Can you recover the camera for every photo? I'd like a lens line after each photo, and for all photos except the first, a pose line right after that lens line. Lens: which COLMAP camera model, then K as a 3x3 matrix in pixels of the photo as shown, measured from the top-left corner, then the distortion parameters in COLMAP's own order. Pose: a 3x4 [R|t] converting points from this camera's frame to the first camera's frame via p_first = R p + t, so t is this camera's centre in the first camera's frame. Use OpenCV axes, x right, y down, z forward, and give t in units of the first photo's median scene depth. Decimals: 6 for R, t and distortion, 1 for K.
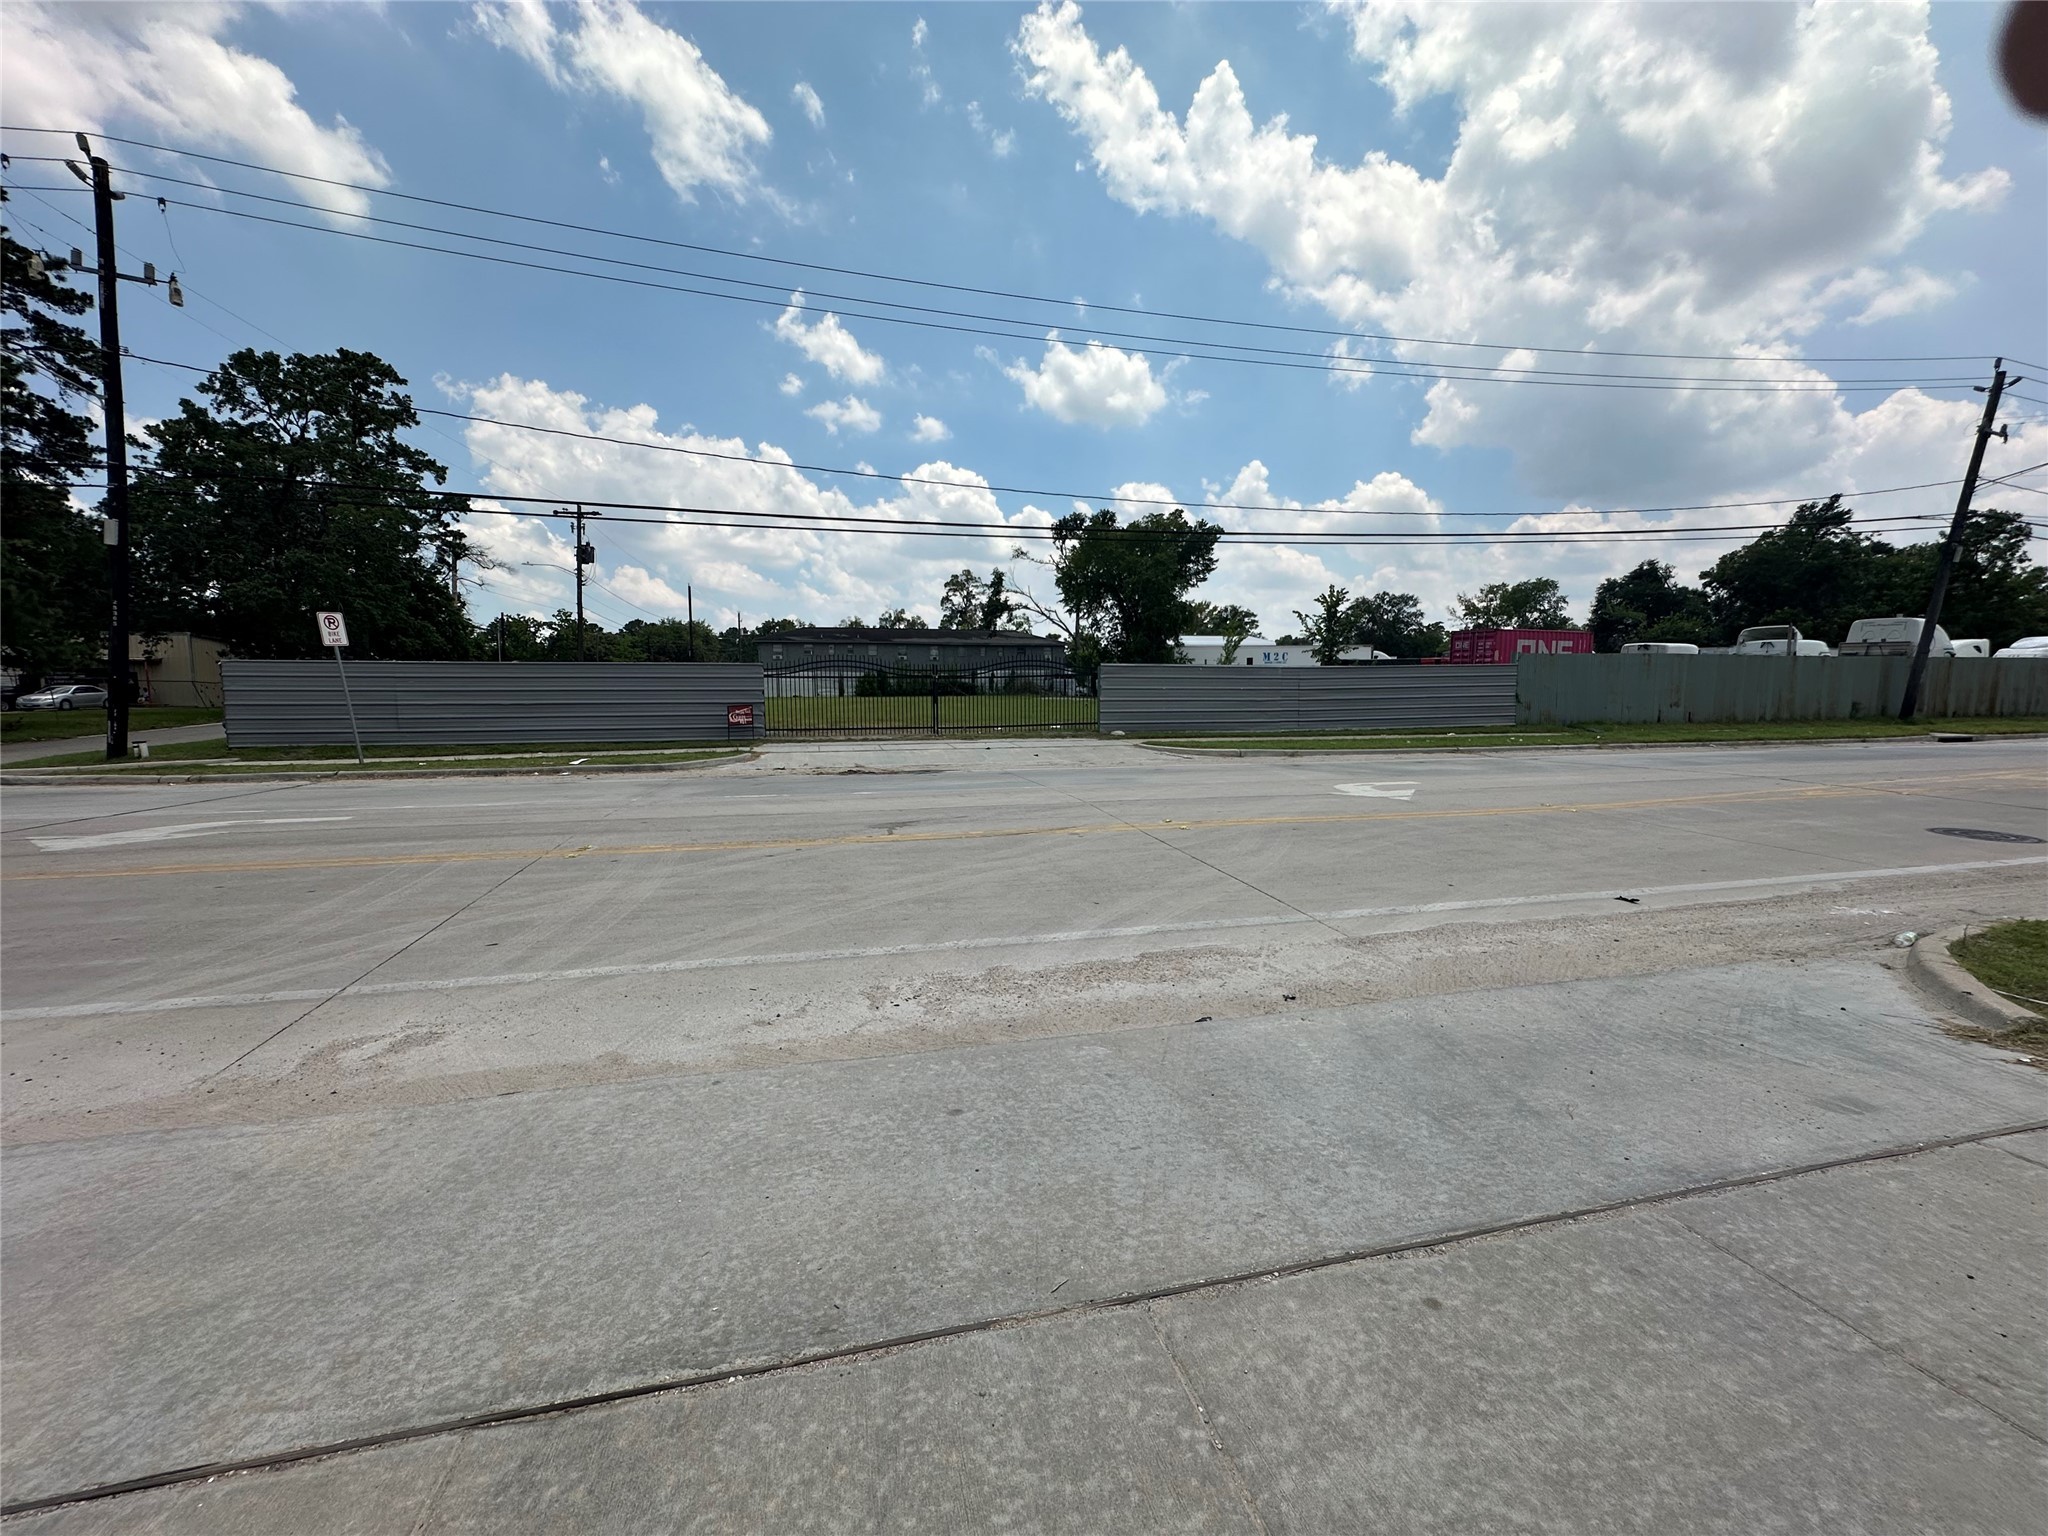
lens RADIAL K [[817.9, 0, 1020.5], [0, 817.9, 767.3], [0, 0, 1]] dist [-0.002627, 0.000179]
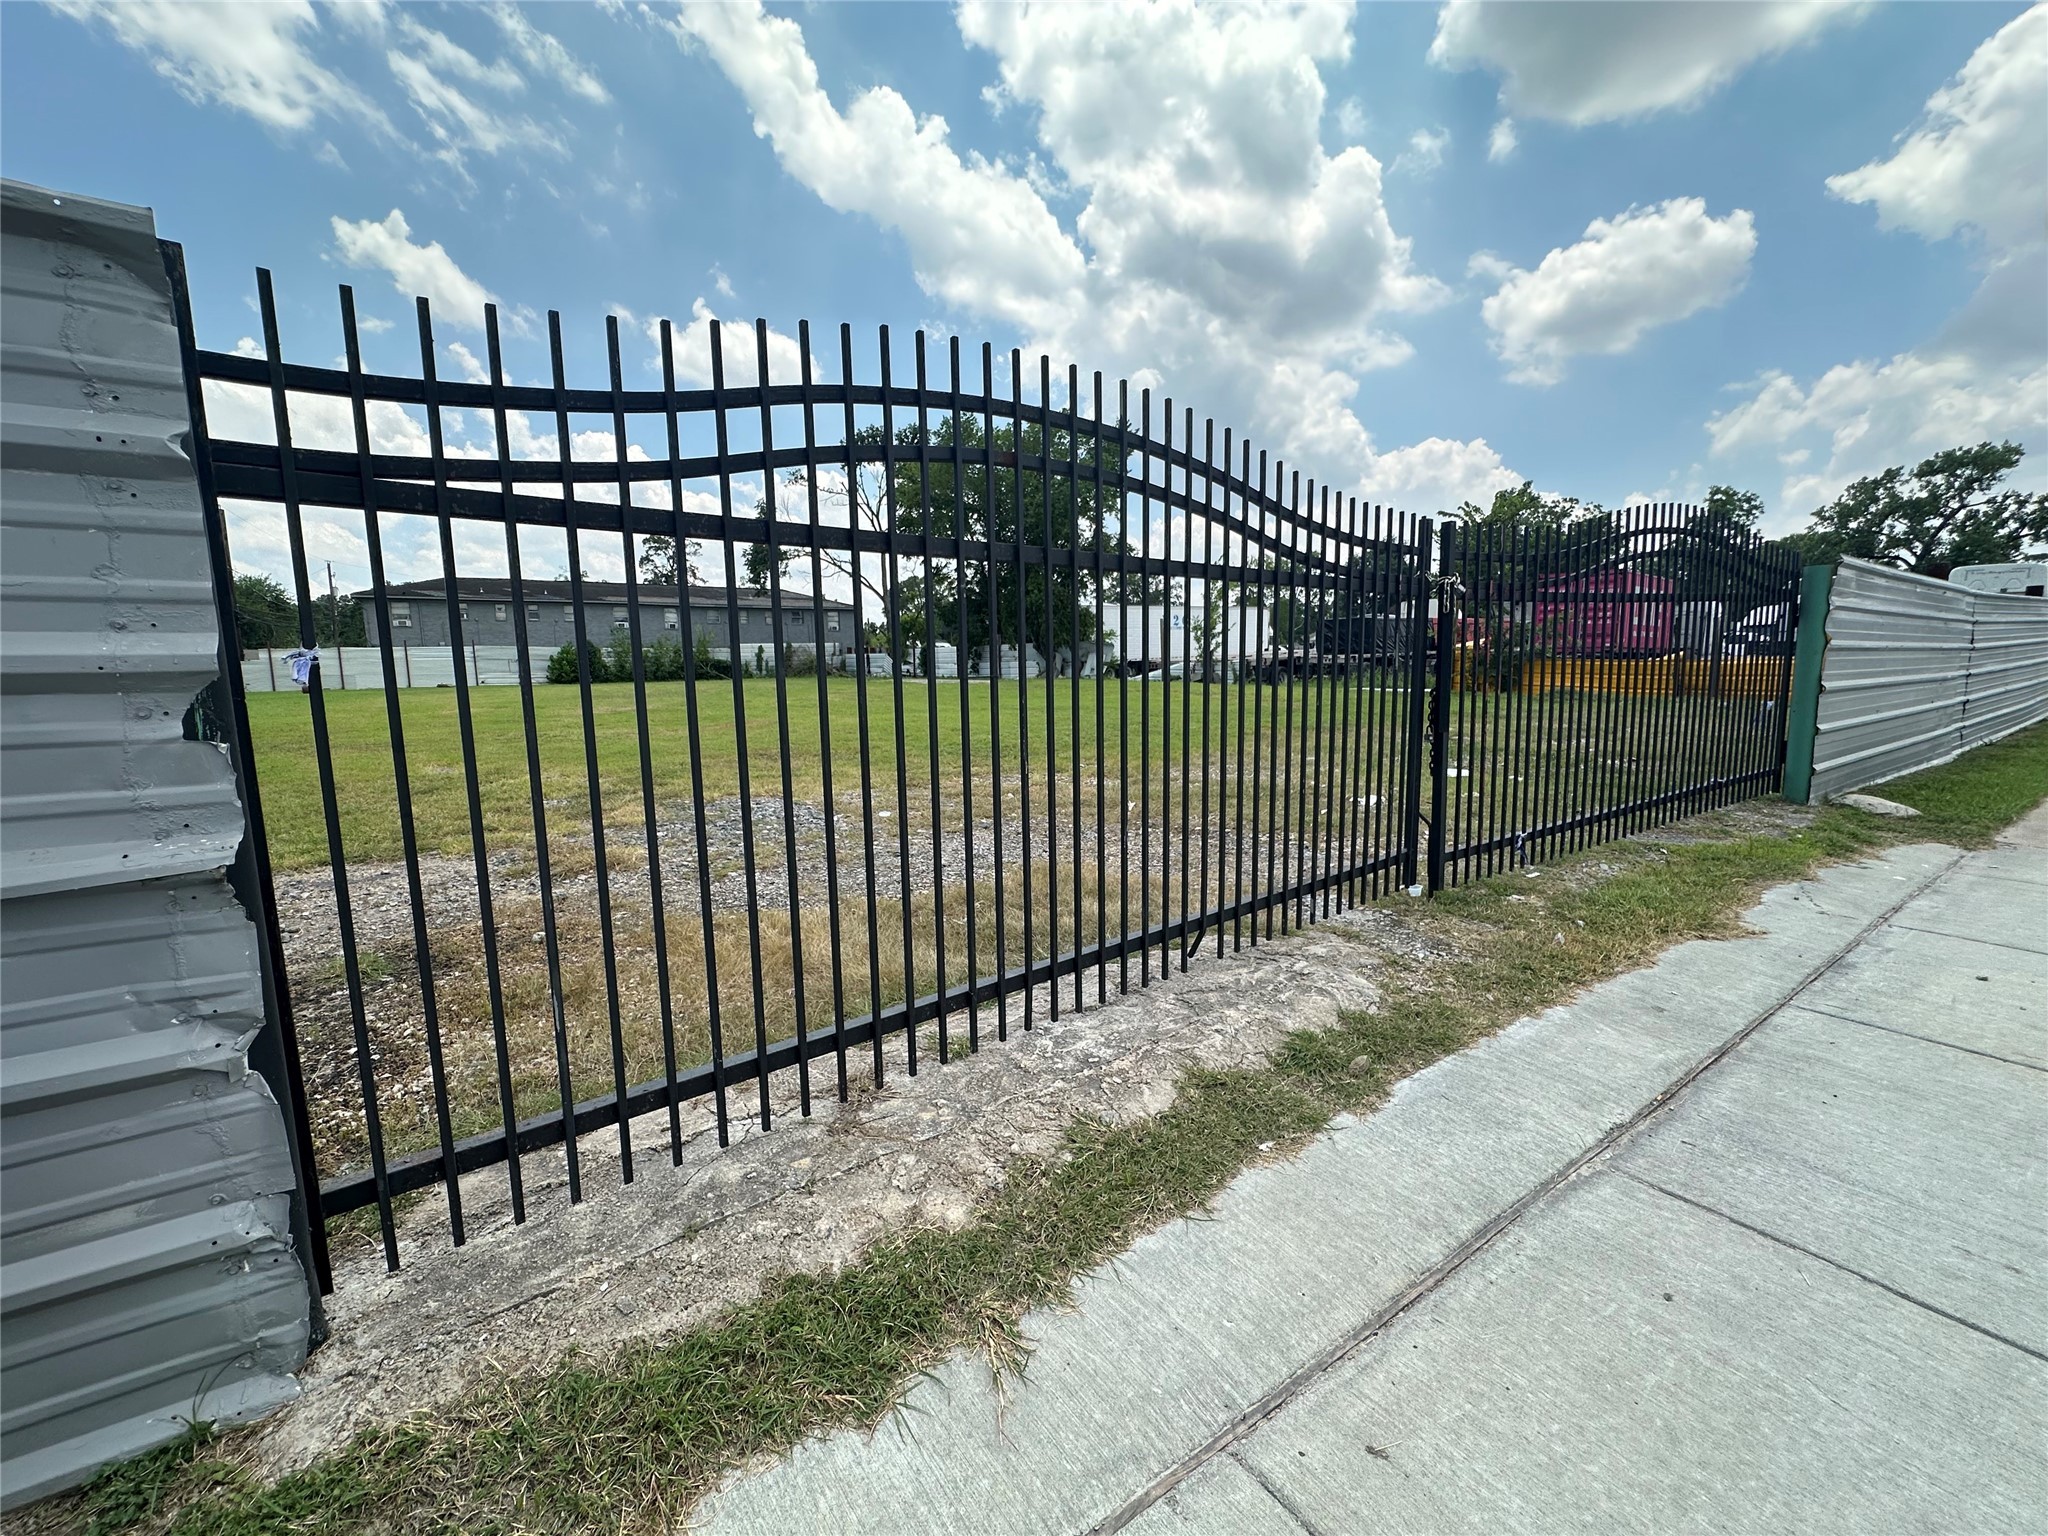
lens RADIAL K [[806.1, 0, 1024.5], [0, 806.1, 800.9], [0, 0, 1]] dist [-0.002807, -0.000099]
pose [[0.936079, -0.072519, 0.344235, -0.094555], [0.048694, 0.995813, 0.077372, -0.028650], [-0.348405, -0.055664, 0.935690, 0.305441]]
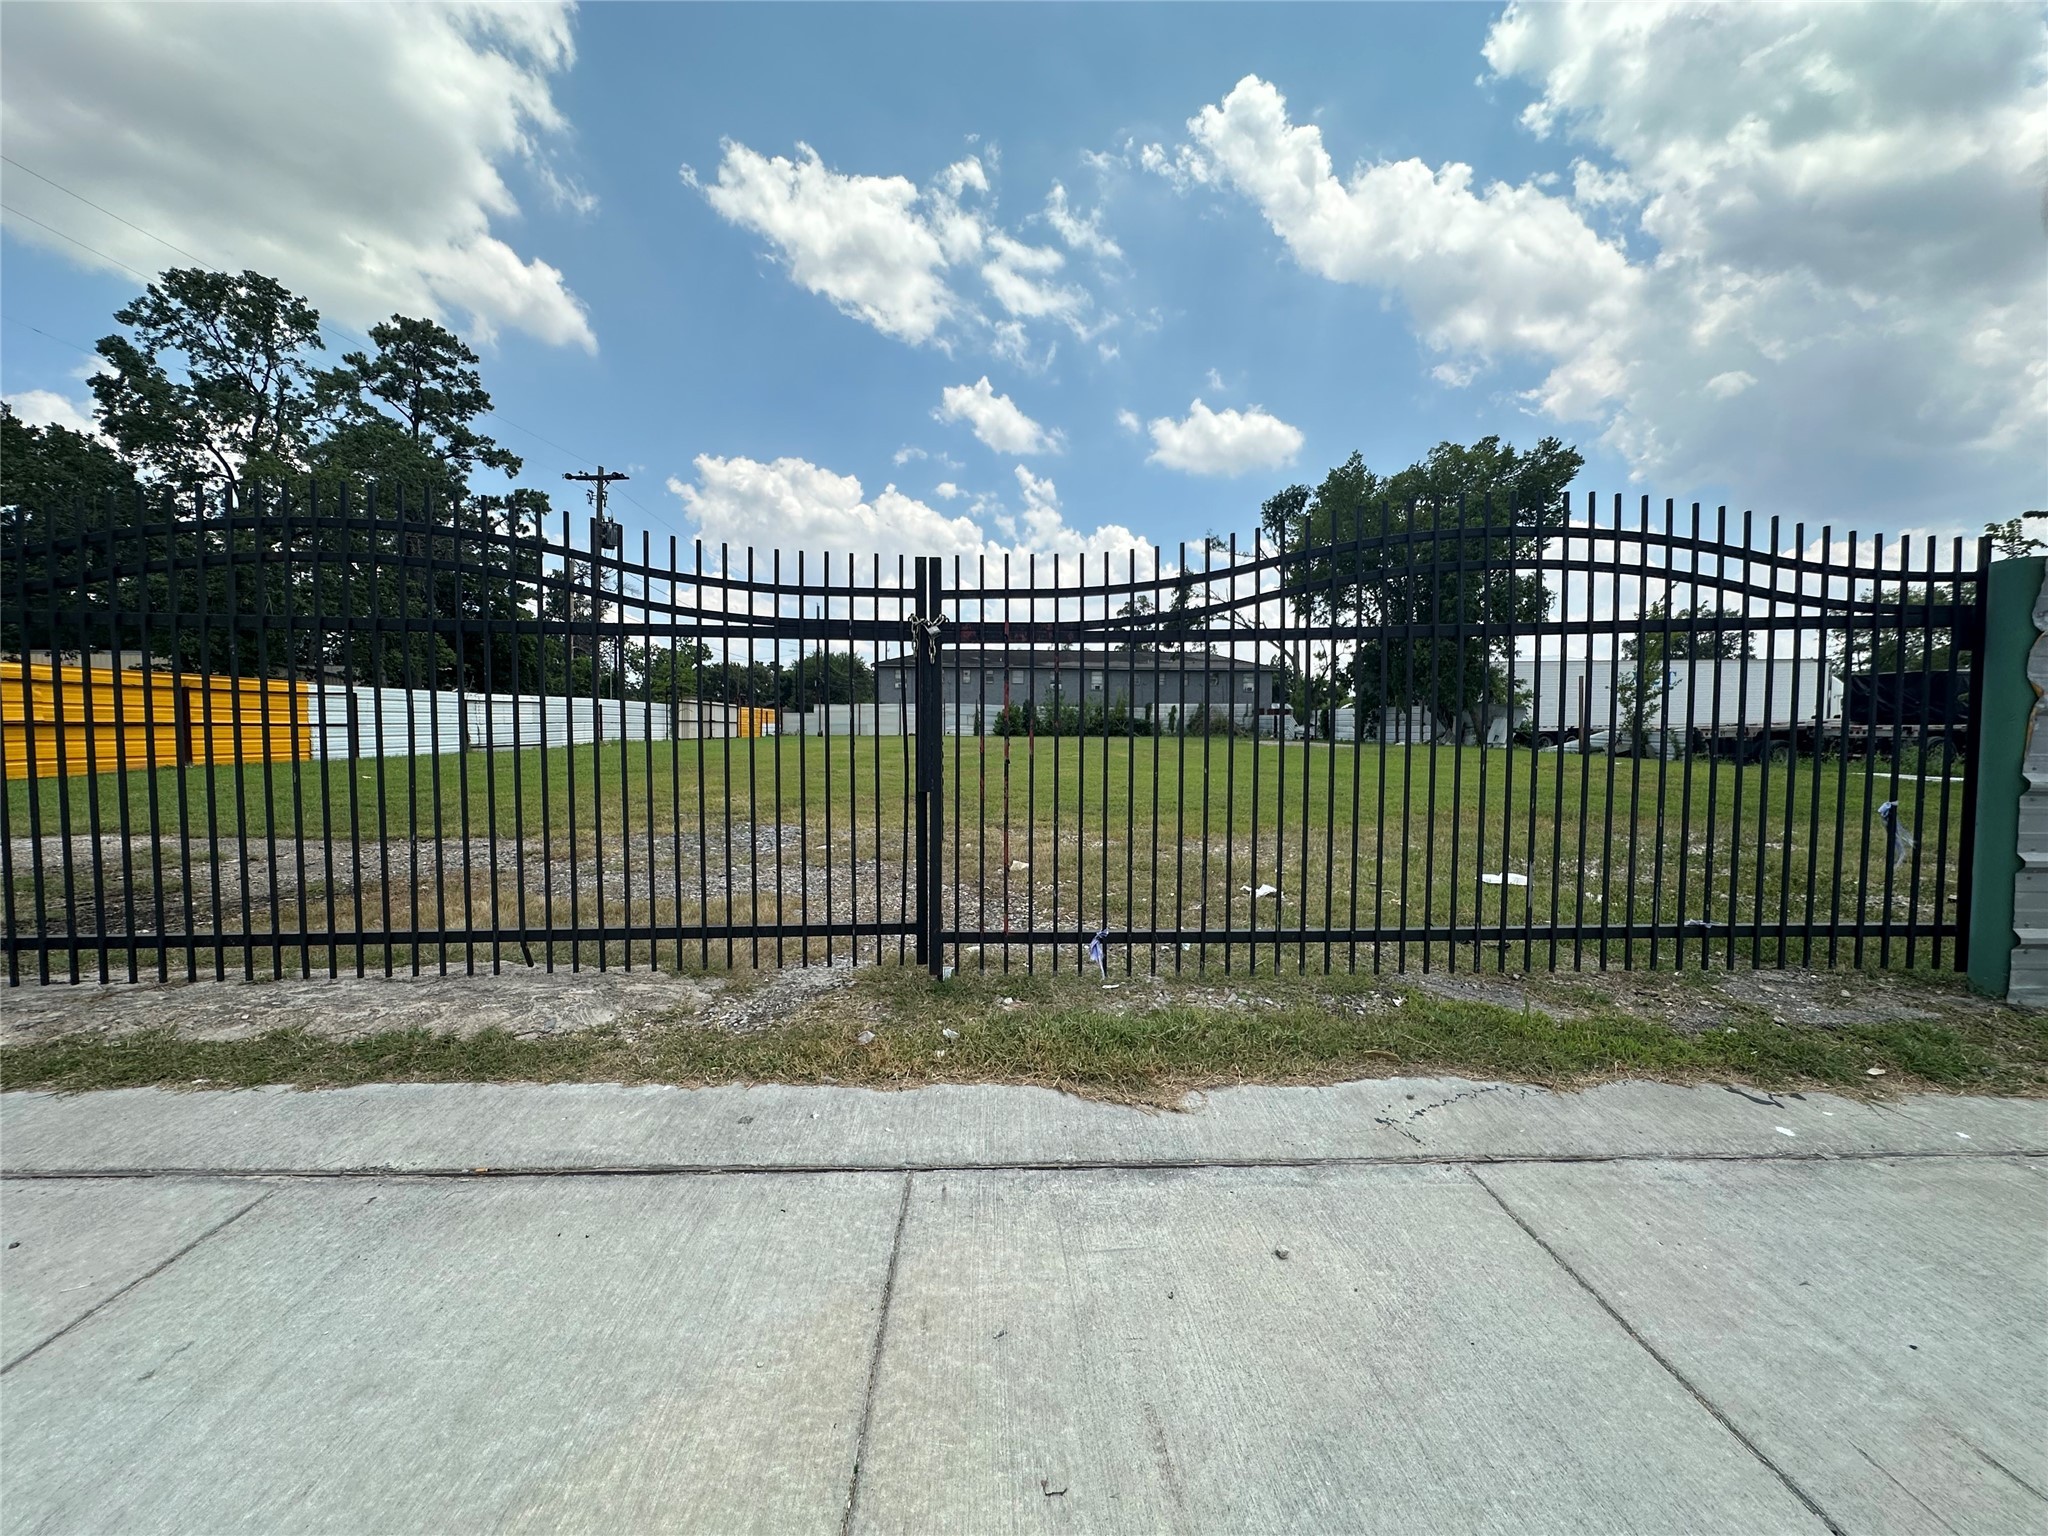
lens RADIAL K [[817.9, 0, 1020.5], [0, 817.9, 767.3], [0, 0, 1]] dist [-0.002627, 0.000179]
pose [[0.978659, 0.019248, -0.204586, -0.021322], [-0.029058, 0.998562, -0.045057, -0.026754], [0.203425, 0.050041, 0.977811, 0.298683]]
